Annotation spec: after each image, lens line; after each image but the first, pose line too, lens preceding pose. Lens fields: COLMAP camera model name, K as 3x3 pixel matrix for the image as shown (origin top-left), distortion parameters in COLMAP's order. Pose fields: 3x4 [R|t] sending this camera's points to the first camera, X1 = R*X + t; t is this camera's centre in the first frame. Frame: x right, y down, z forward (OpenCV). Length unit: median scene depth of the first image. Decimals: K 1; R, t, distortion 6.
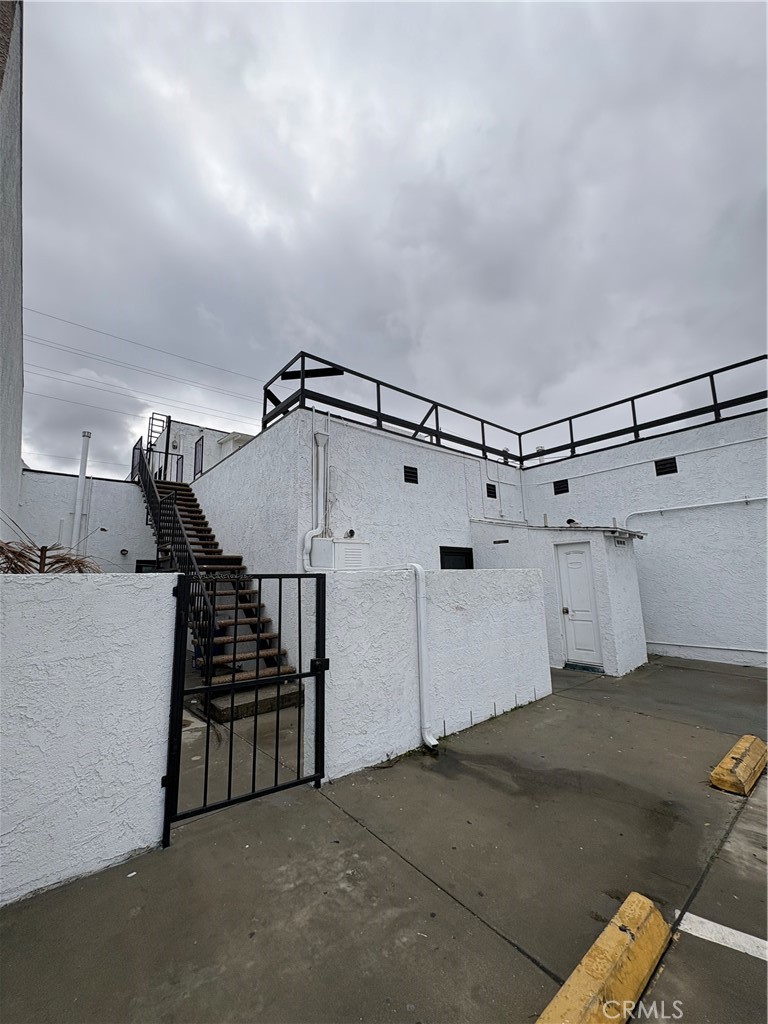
lens RADIAL K [[408.7, 0, 382.6], [0, 408.7, 511.2], [0, 0, 1]] dist [-0.000718, 0.000028]
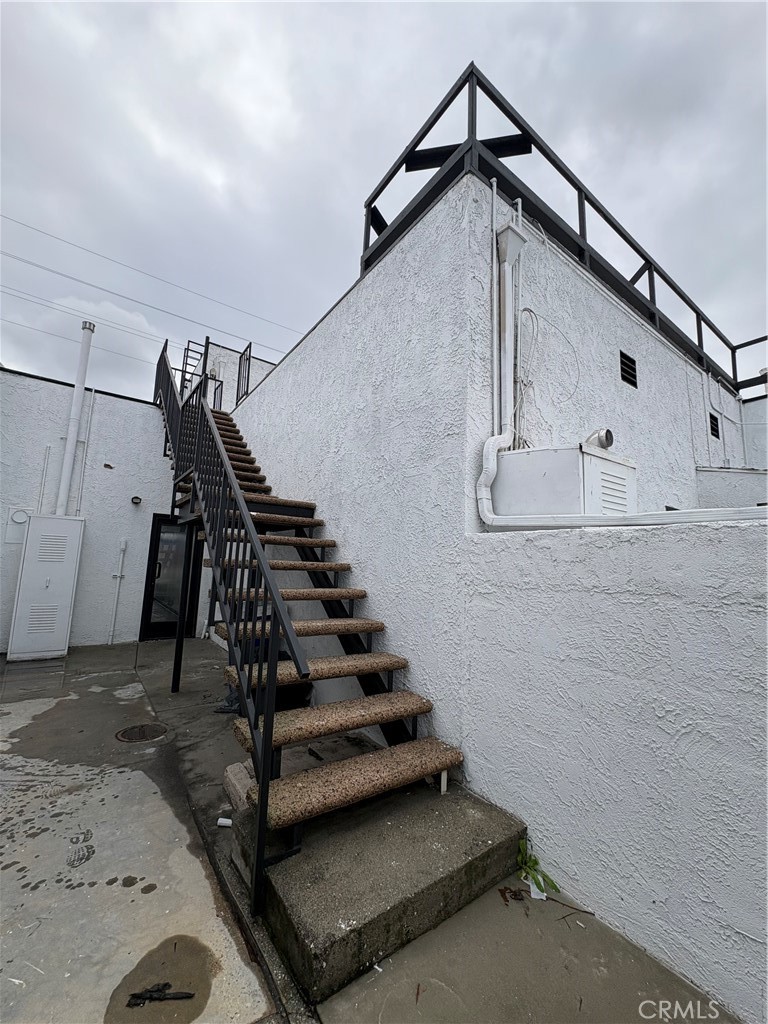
lens RADIAL K [[408.7, 0, 385.3], [0, 408.7, 512.3], [0, 0, 1]] dist [-0.000718, 0.000028]
pose [[0.996095, 0.051774, -0.071520, -0.172817], [-0.049081, 0.998036, 0.038919, 0.080159], [0.073395, -0.035257, 0.996680, 0.368240]]
